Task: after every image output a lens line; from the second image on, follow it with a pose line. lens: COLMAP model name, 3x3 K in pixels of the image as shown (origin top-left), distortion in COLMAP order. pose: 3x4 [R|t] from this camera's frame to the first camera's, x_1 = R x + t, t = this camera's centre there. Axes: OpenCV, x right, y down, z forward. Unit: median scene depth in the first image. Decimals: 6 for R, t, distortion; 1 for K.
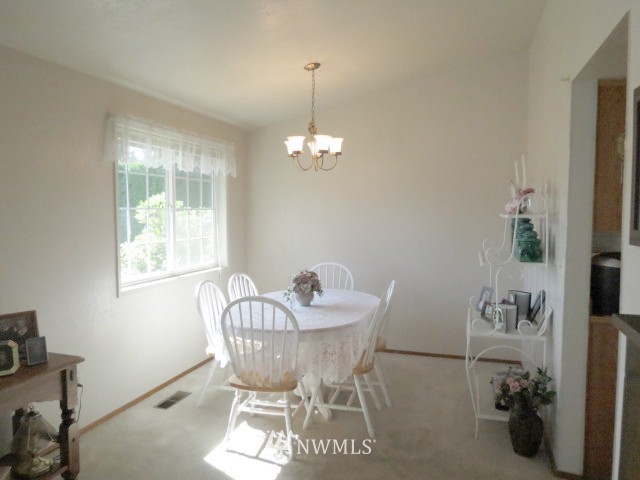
lens RADIAL K [[452.0, 0, 323.3], [0, 452.0, 239.5], [0, 0, 1]] dist [-0.030322, 0.010285]
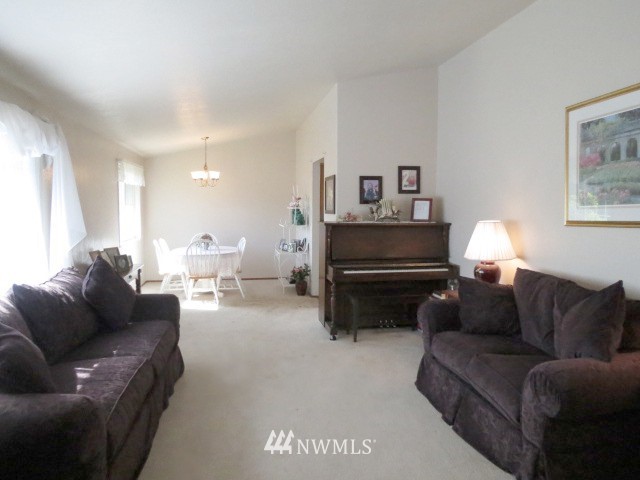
lens RADIAL K [[452.0, 0, 319.5], [0, 452.0, 238.8], [0, 0, 1]] dist [-0.030322, 0.010285]
pose [[0.878483, -0.030547, 0.476796, -0.693948], [0.026989, 0.999533, 0.014311, 0.092347], [-0.477011, 0.000296, 0.878897, -1.356280]]
